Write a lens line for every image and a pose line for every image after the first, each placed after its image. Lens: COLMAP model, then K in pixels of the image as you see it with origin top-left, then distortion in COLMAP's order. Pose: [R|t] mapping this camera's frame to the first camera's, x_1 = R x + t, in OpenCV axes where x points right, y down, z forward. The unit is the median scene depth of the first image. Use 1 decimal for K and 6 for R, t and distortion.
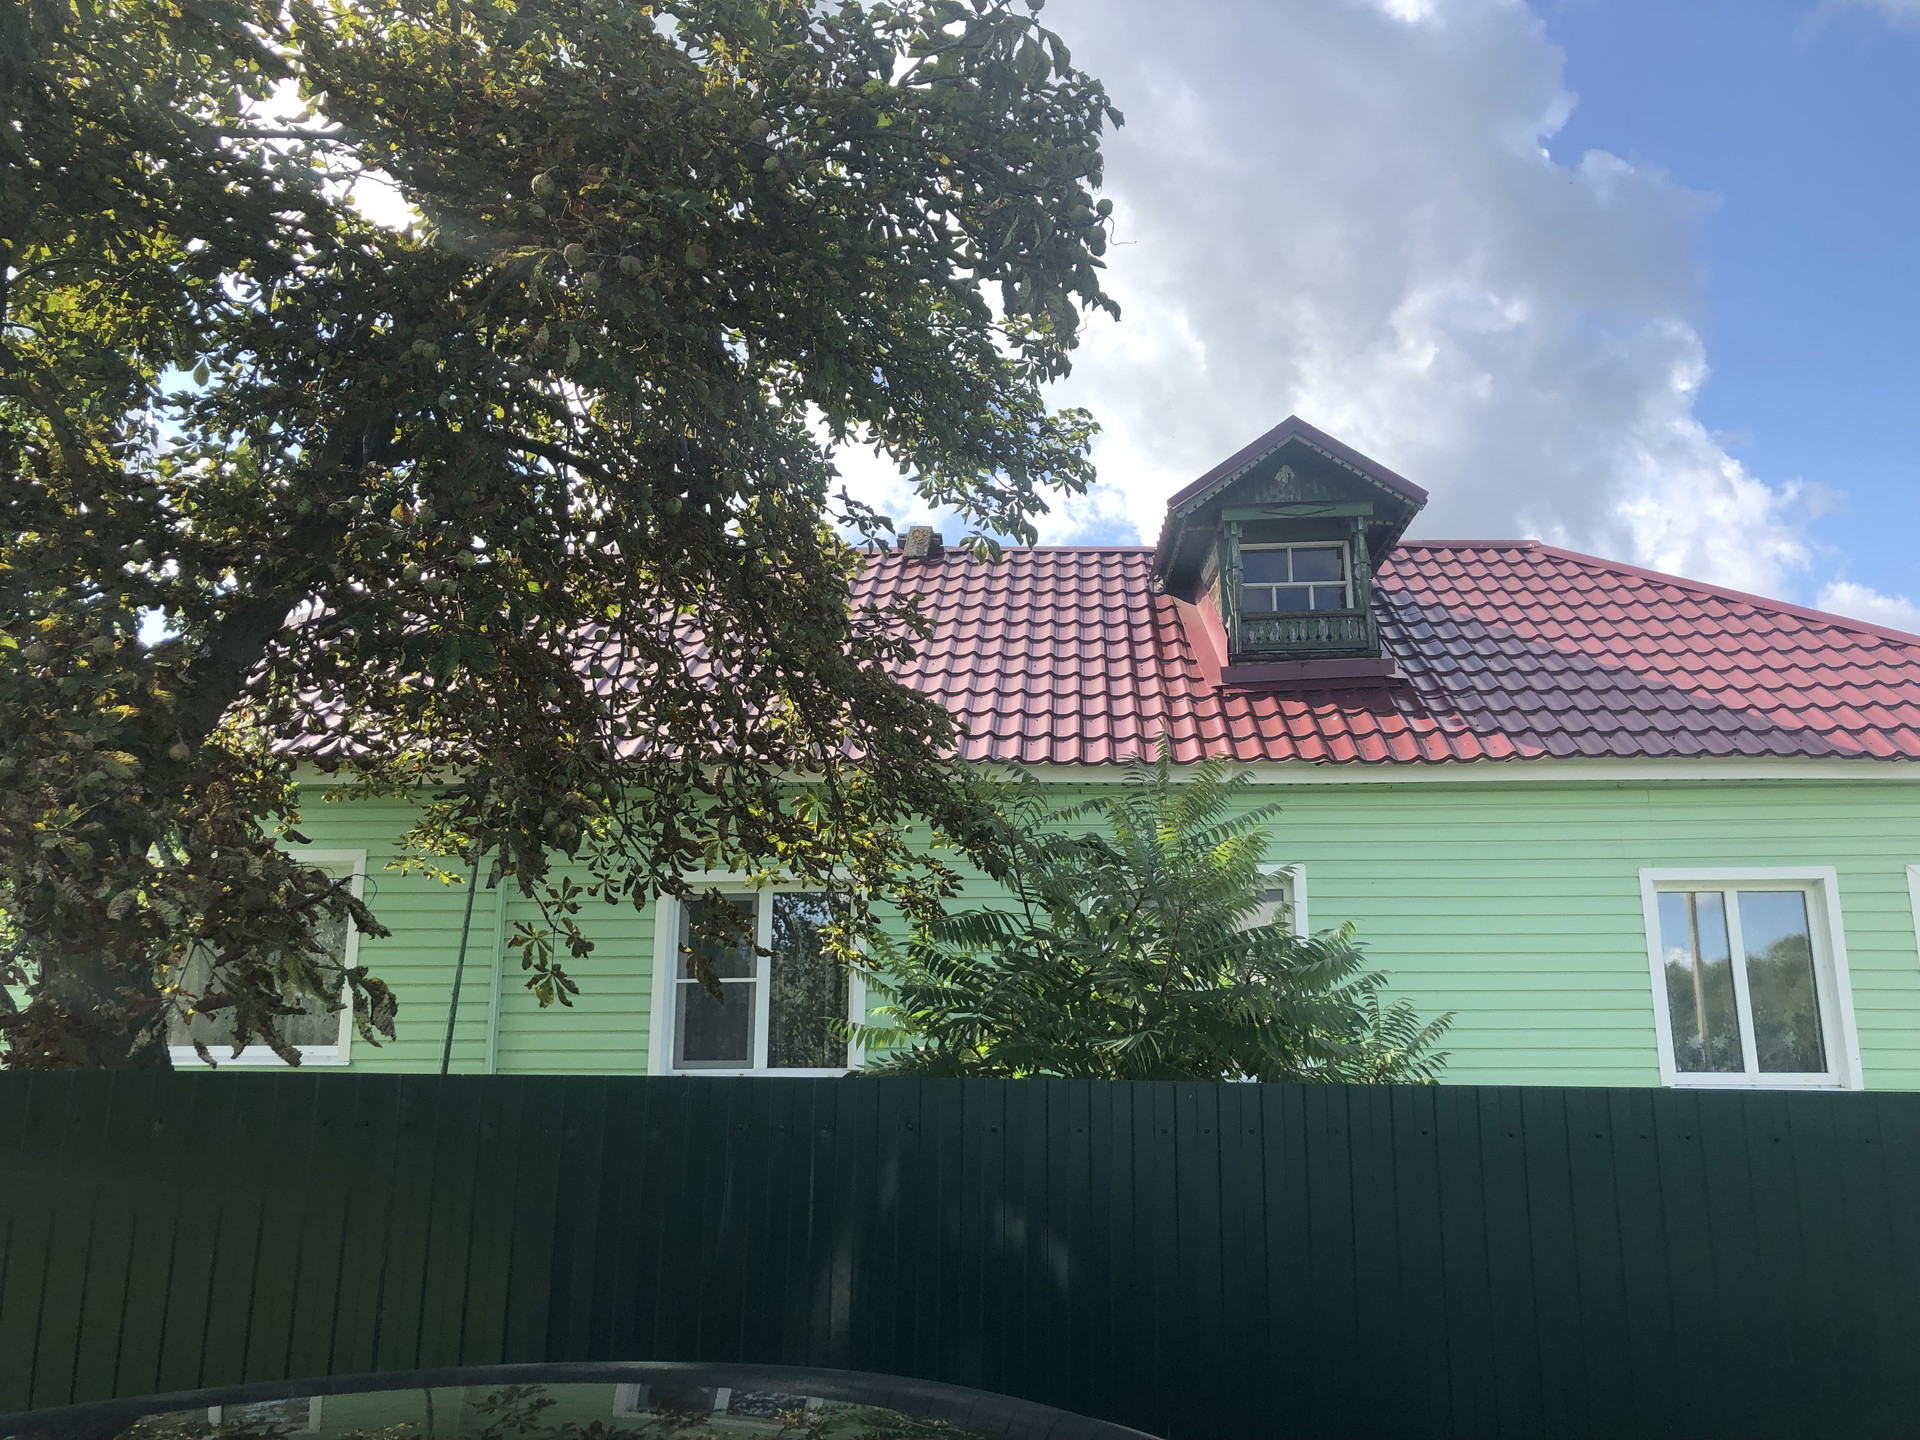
lens RADIAL K [[1574.9, 0, 972.7], [0, 1574.9, 698.6], [0, 0, 1]] dist [0.031830, -0.036166]
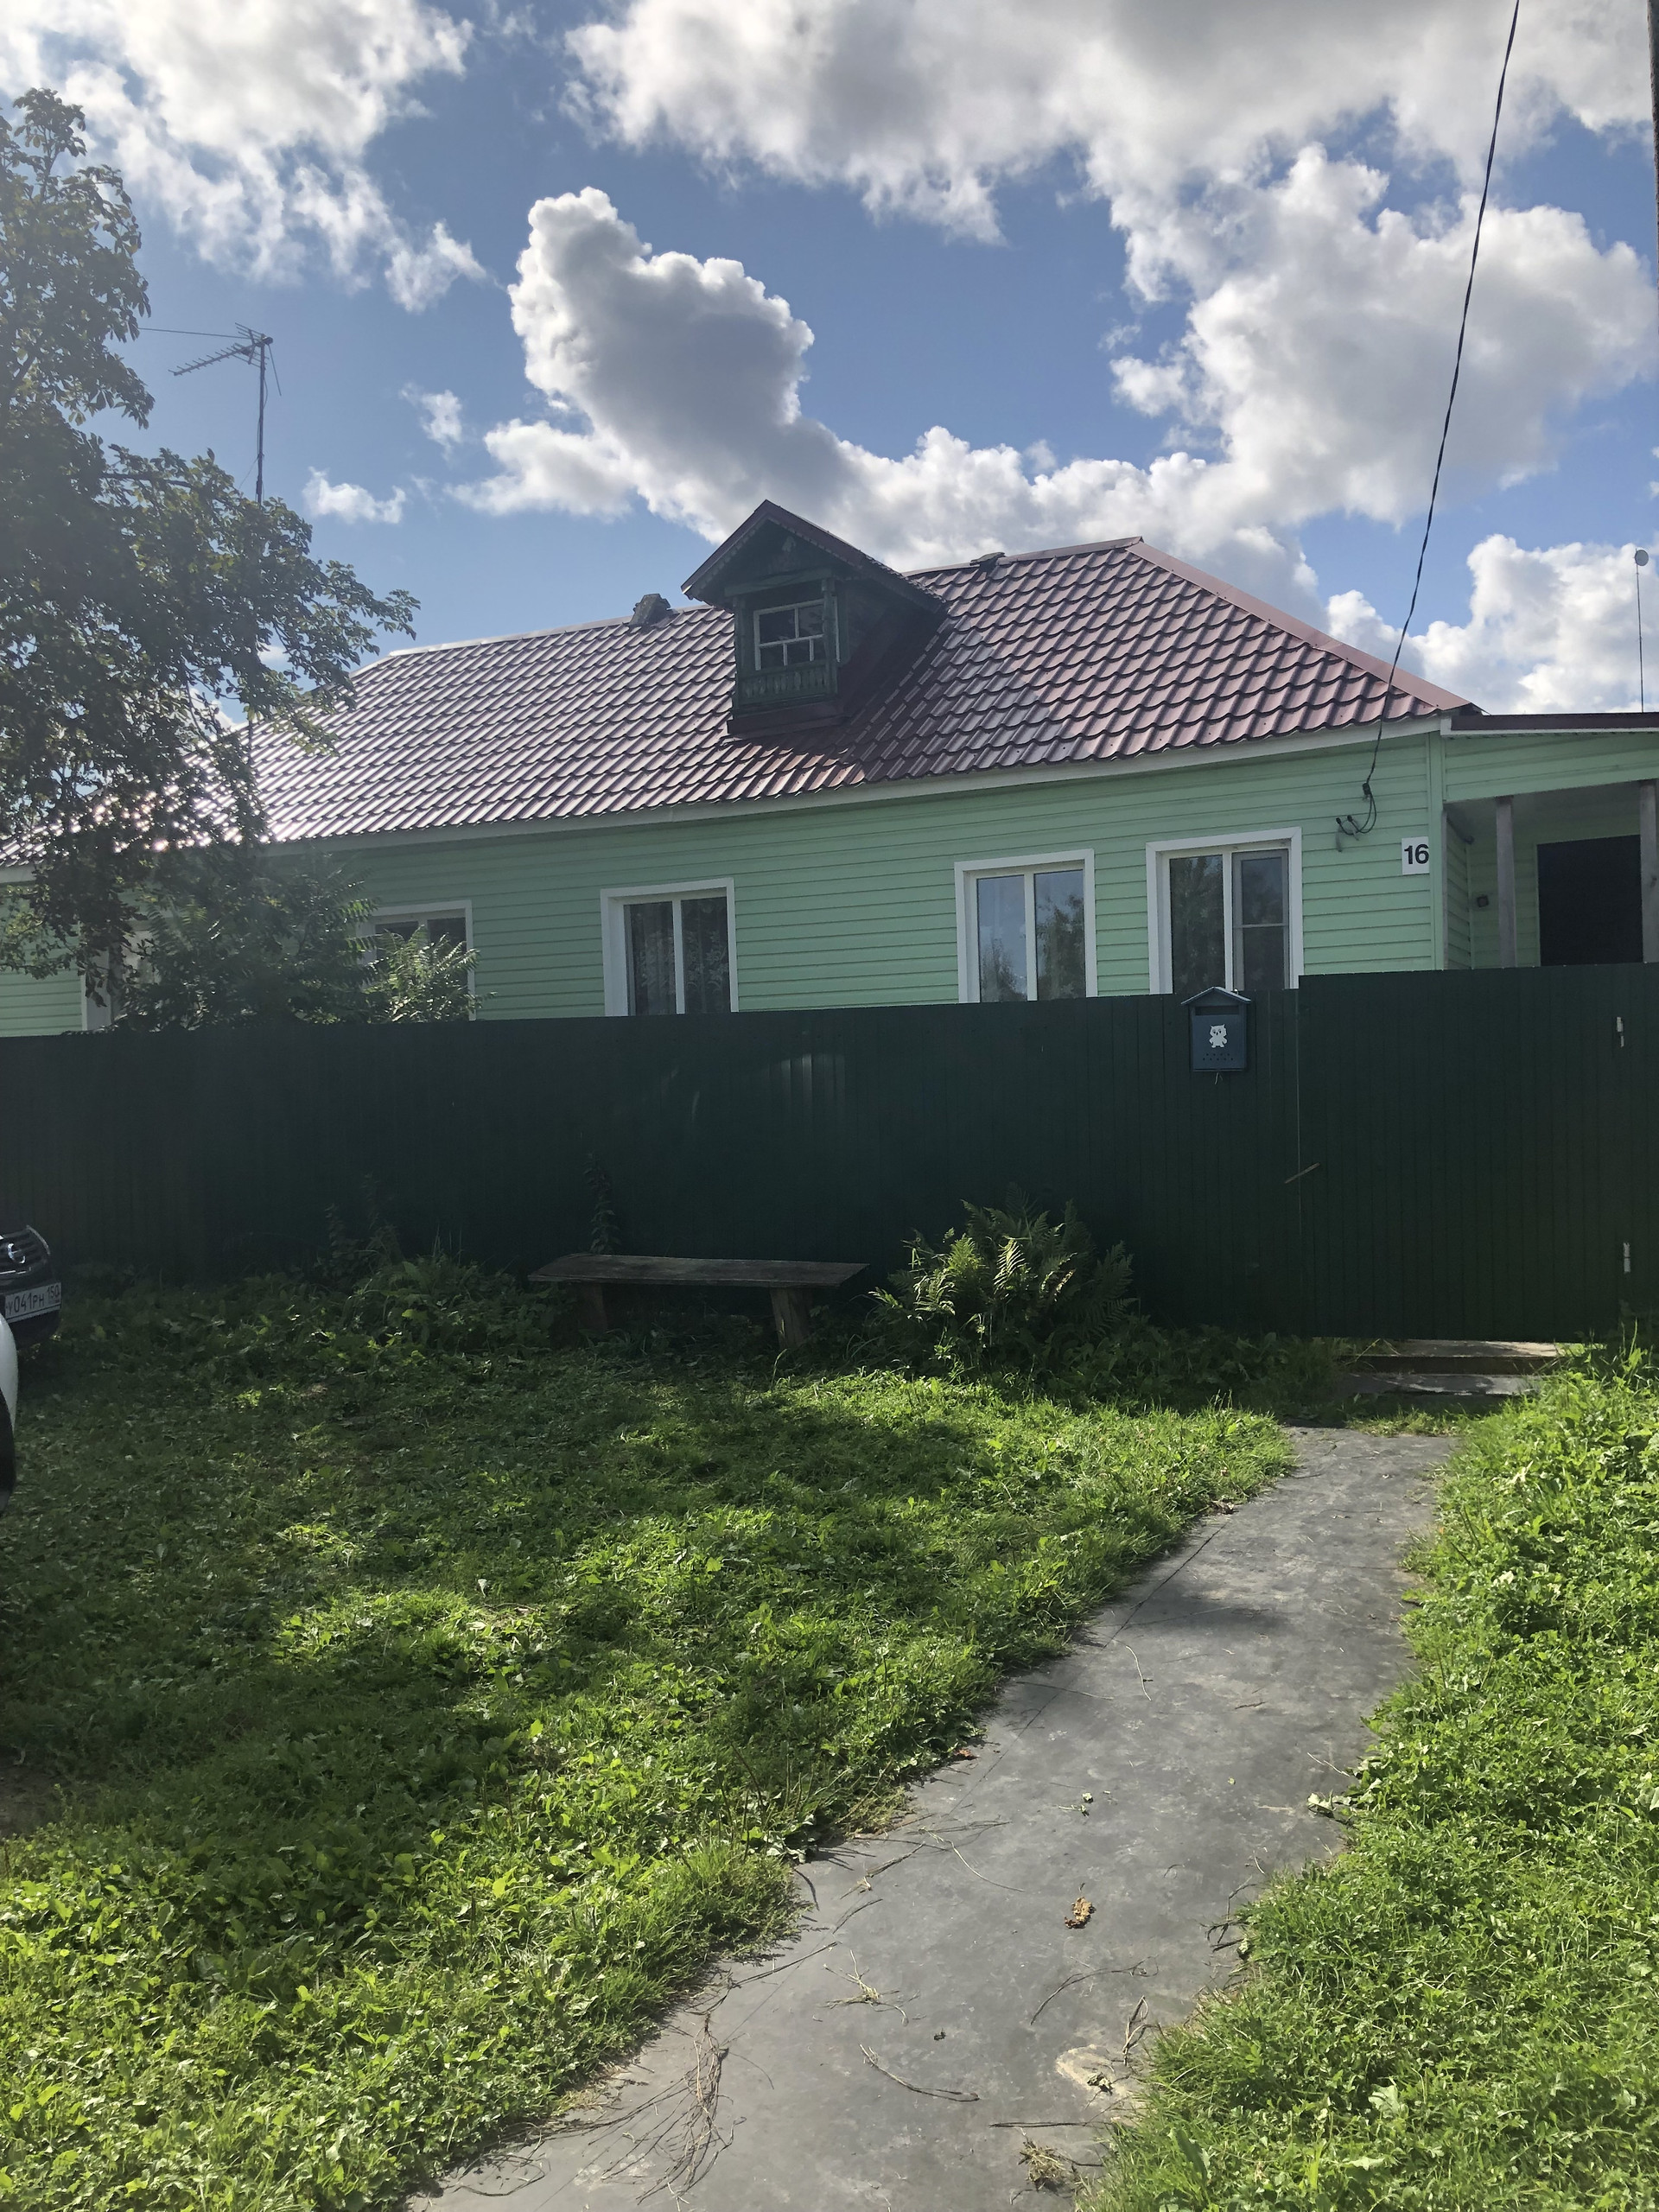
lens RADIAL K [[1814.4, 0, 851.8], [0, 1814.4, 1094.2], [0, 0, 1]] dist [0.031830, -0.036166]
pose [[0.922863, -0.029673, -0.383983, 0.898646], [0.121403, 0.968609, 0.216929, -0.037754], [0.365493, -0.246813, 0.897496, -0.383149]]
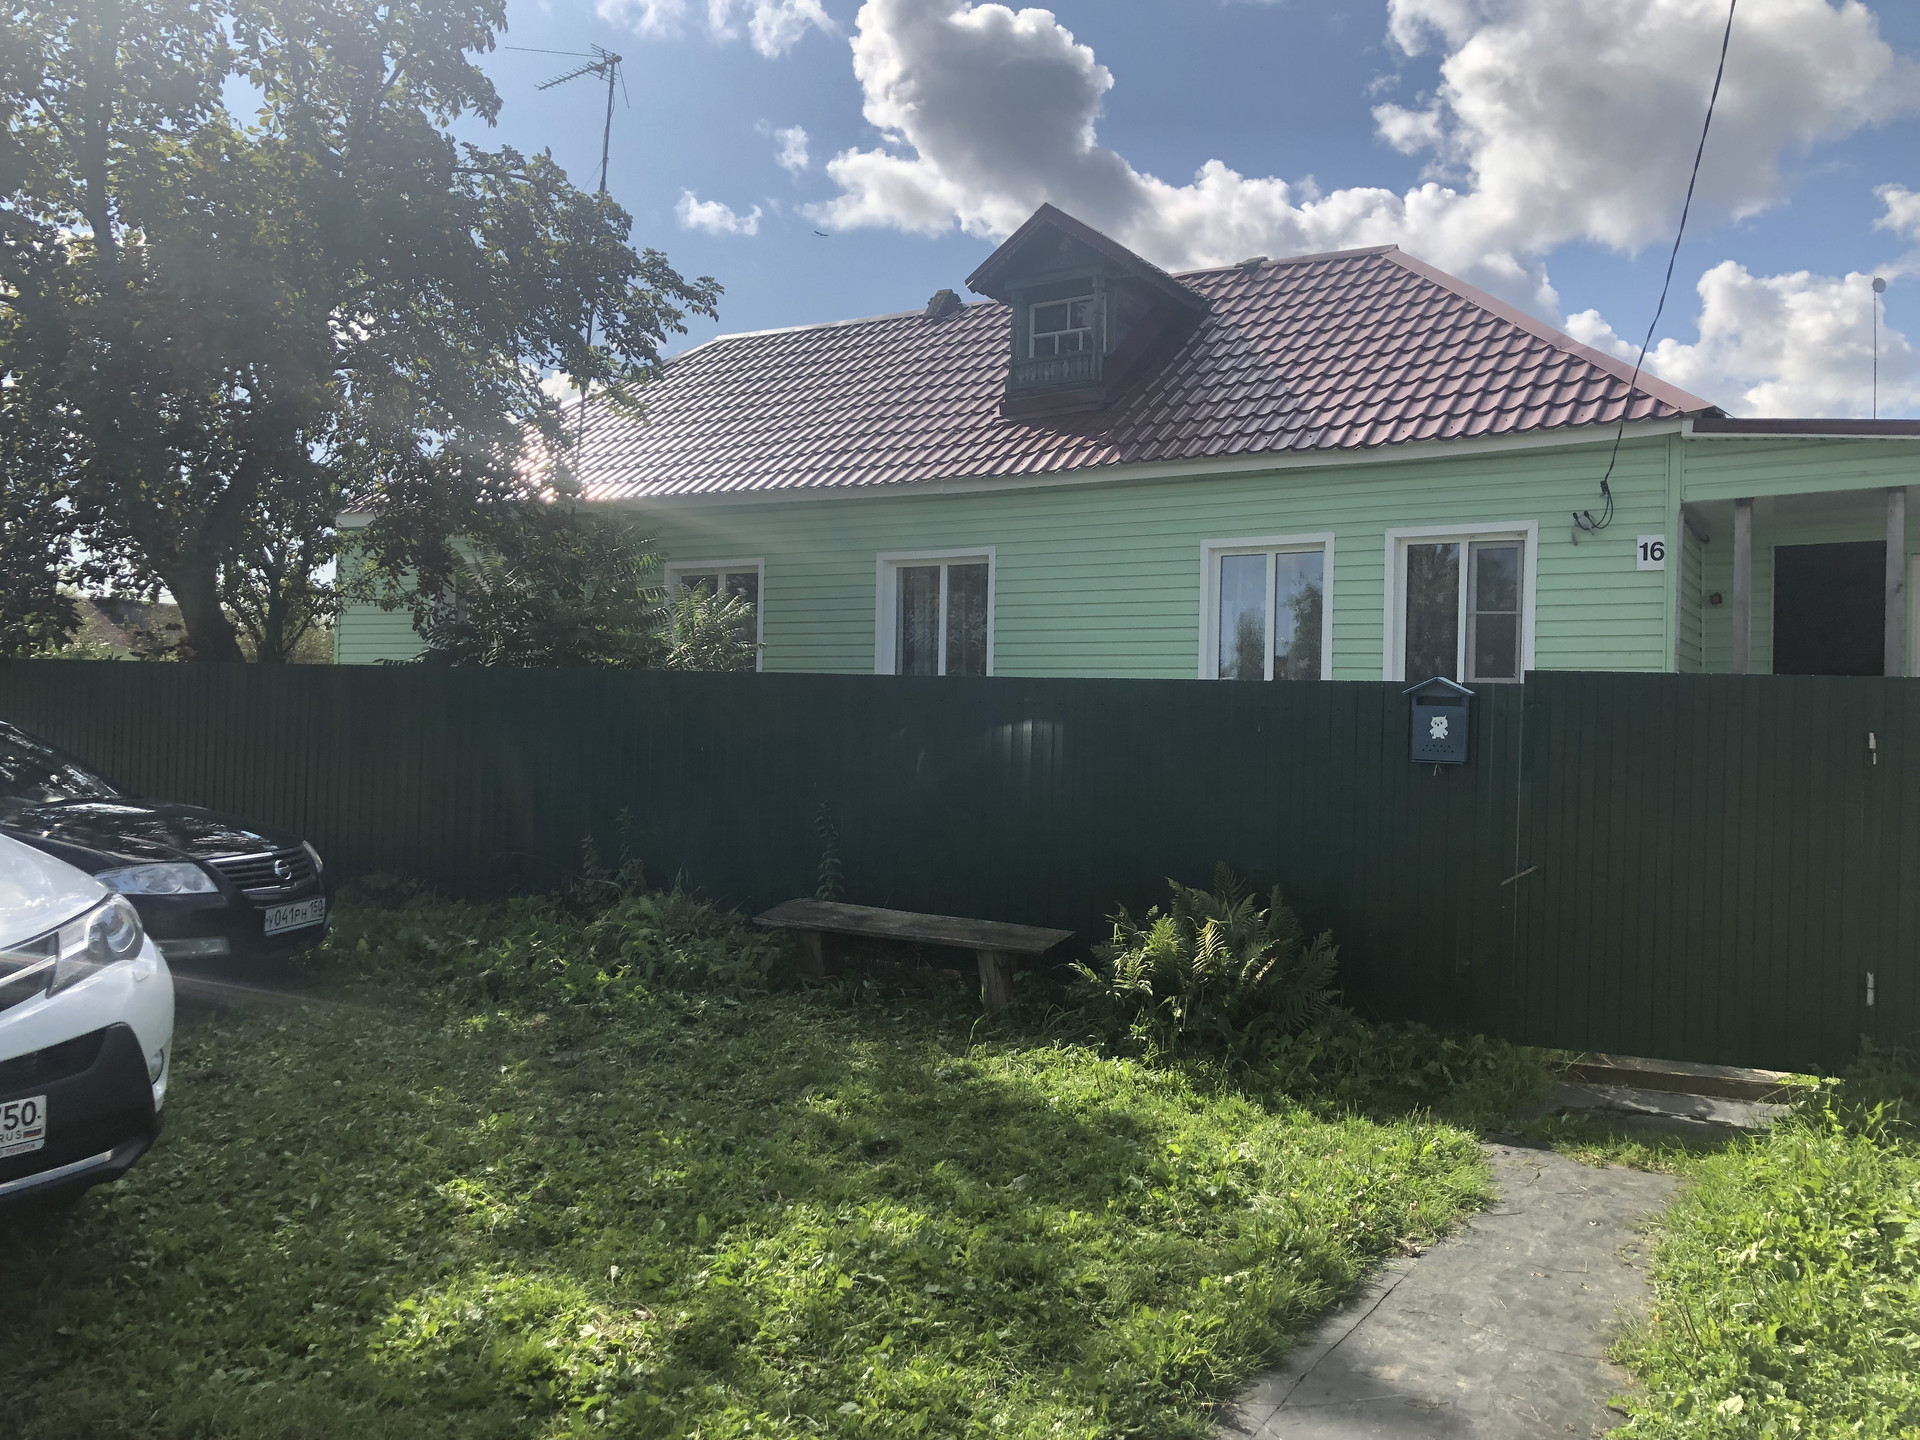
lens RADIAL K [[1574.9, 0, 957.8], [0, 1574.9, 703.1], [0, 0, 1]] dist [0.031830, -0.036166]
pose [[0.877640, 0.008510, -0.479245, 0.887339], [0.092366, 0.978100, 0.186518, -0.027549], [0.470337, -0.207962, 0.857633, -0.288524]]
